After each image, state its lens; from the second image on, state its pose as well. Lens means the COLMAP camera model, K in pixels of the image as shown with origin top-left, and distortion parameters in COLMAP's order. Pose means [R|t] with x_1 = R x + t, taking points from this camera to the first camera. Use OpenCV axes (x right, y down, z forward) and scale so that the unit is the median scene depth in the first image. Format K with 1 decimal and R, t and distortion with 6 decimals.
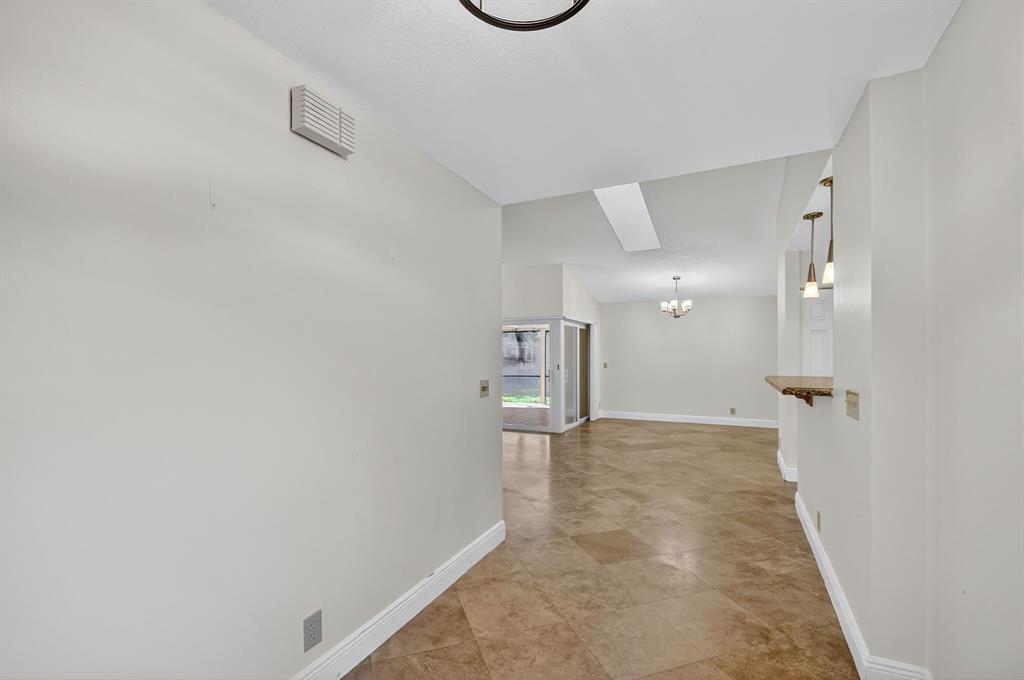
lens RADIAL K [[448.1, 0, 515.0], [0, 448.1, 354.5], [0, 0, 1]] dist [-0.001219, -0.000048]
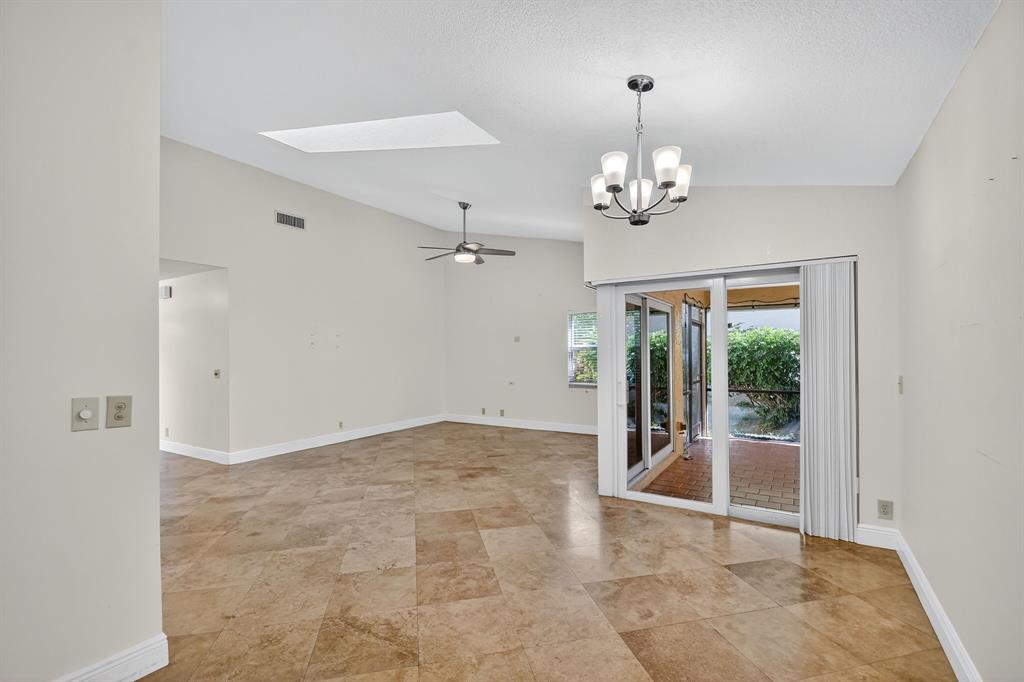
lens RADIAL K [[447.7, 0, 515.7], [0, 447.7, 354.7], [0, 0, 1]] dist [0.013015, -0.015874]
pose [[-0.099531, 0.007814, -0.995004, 0.944304], [0.011066, 0.999916, 0.006746, -0.001490], [0.994973, -0.010339, -0.099609, 1.370336]]
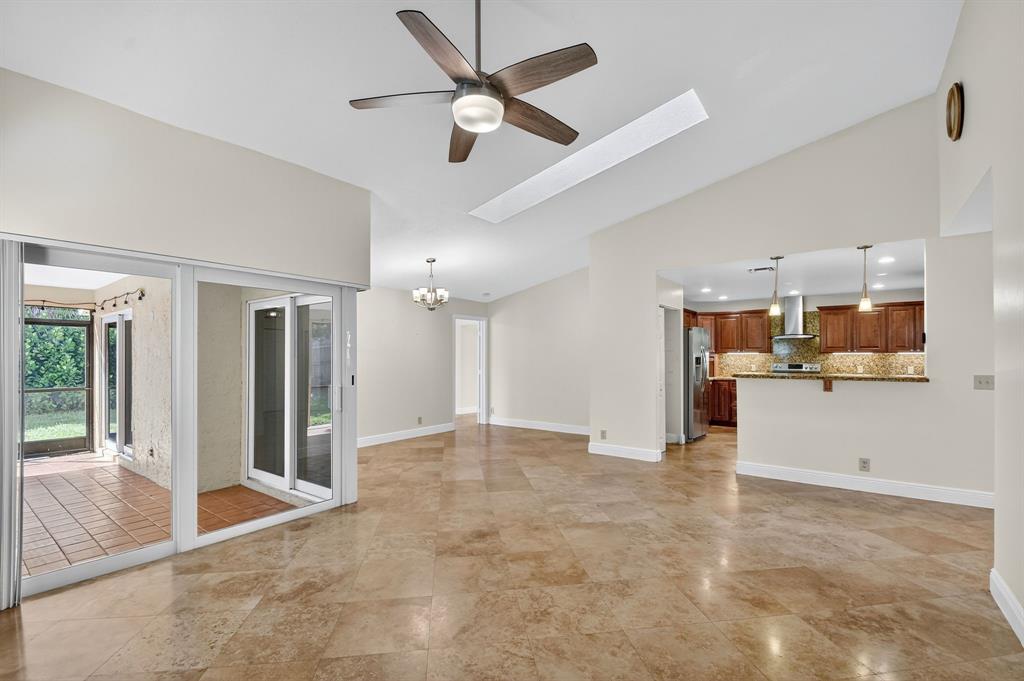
lens RADIAL K [[447.7, 0, 515.7], [0, 447.7, 354.2], [0, 0, 1]] dist [0.013015, -0.015874]
pose [[0.184035, 0.006966, 0.982895, -0.569707], [0.001305, 0.999972, -0.007332, 0.002611], [-0.982919, 0.002632, 0.184021, 1.019992]]
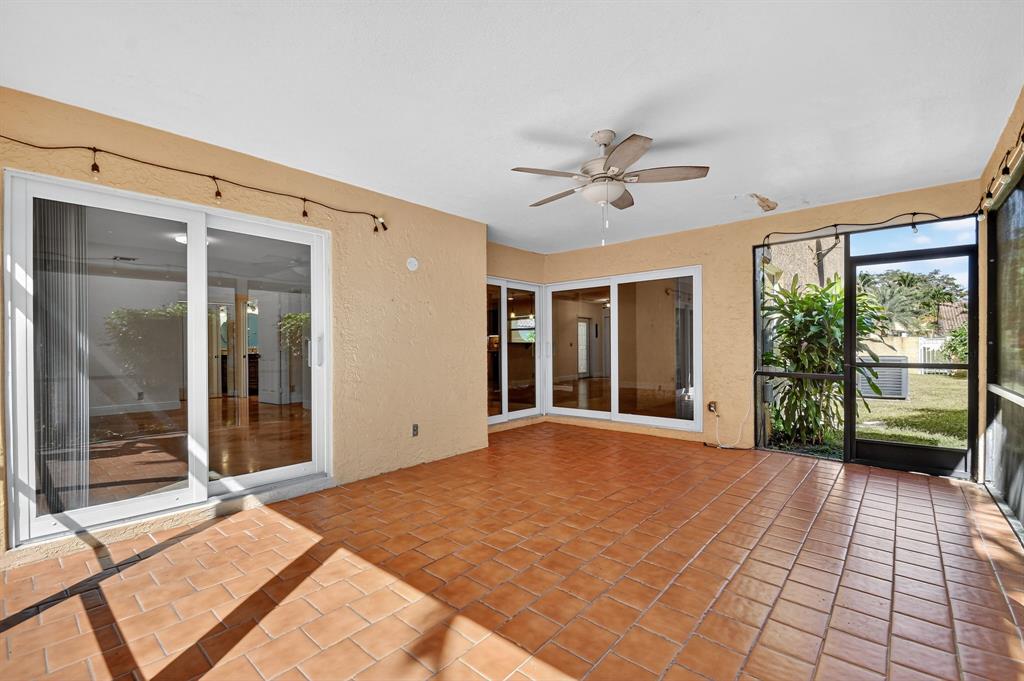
lens RADIAL K [[447.7, 0, 515.7], [0, 447.7, 354.2], [0, 0, 1]] dist [0.013015, -0.015874]
pose [[-0.970167, 0.001555, 0.242432, -0.103071], [0.005538, 0.999861, 0.015746, 0.062659], [-0.242374, 0.016619, -0.970041, 2.786427]]
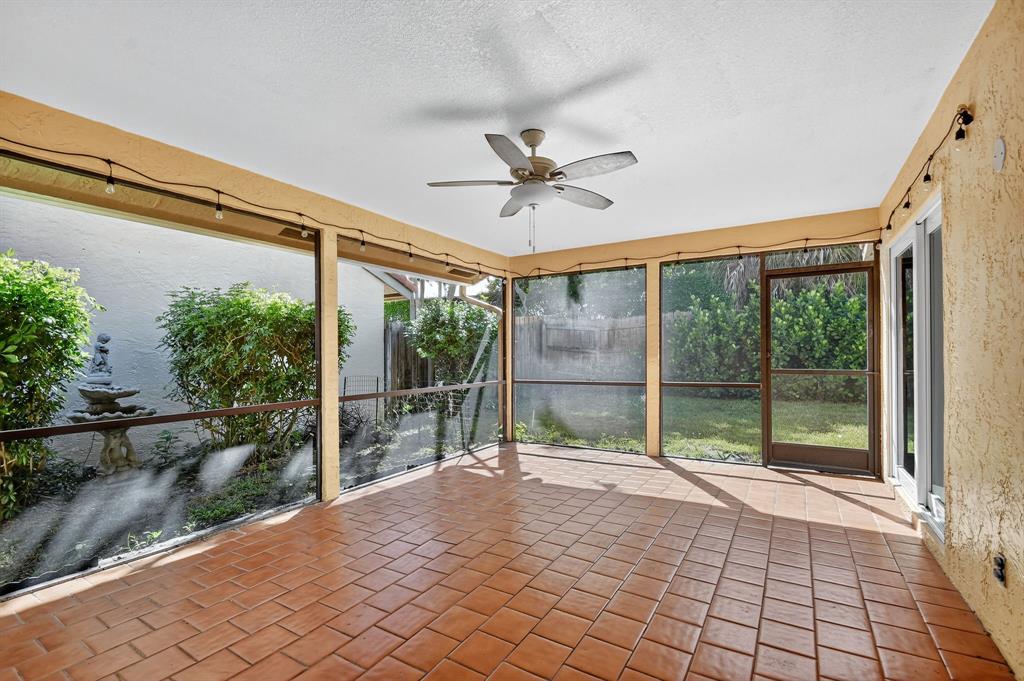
lens RADIAL K [[452.5, 0, 517.0], [0, 452.5, 352.0], [0, 0, 1]] dist [0.014404, -0.018389]
pose [[0.995680, -0.002578, -0.092815, -0.045235], [0.002724, 0.999995, 0.001448, 0.052914], [0.092811, -0.001695, 0.995682, 1.656917]]
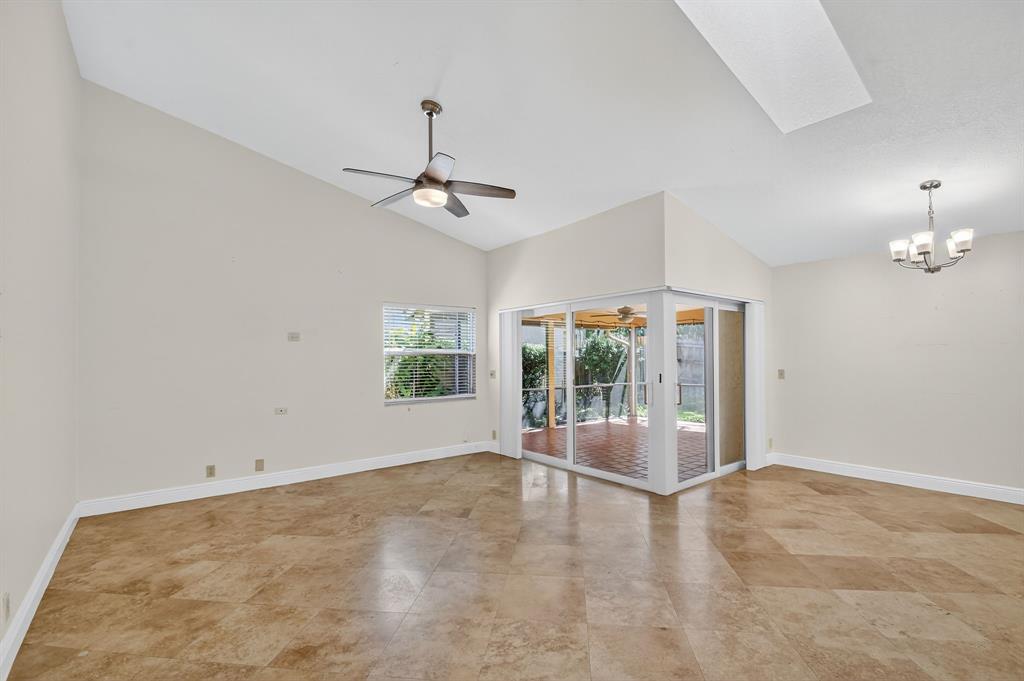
lens RADIAL K [[447.7, 0, 515.7], [0, 447.7, 354.2], [0, 0, 1]] dist [0.013015, -0.015874]
pose [[0.903976, -0.008721, -0.427495, 0.248762], [0.006917, 0.999959, -0.005774, 0.000753], [0.427528, 0.002263, 0.903999, 0.593205]]
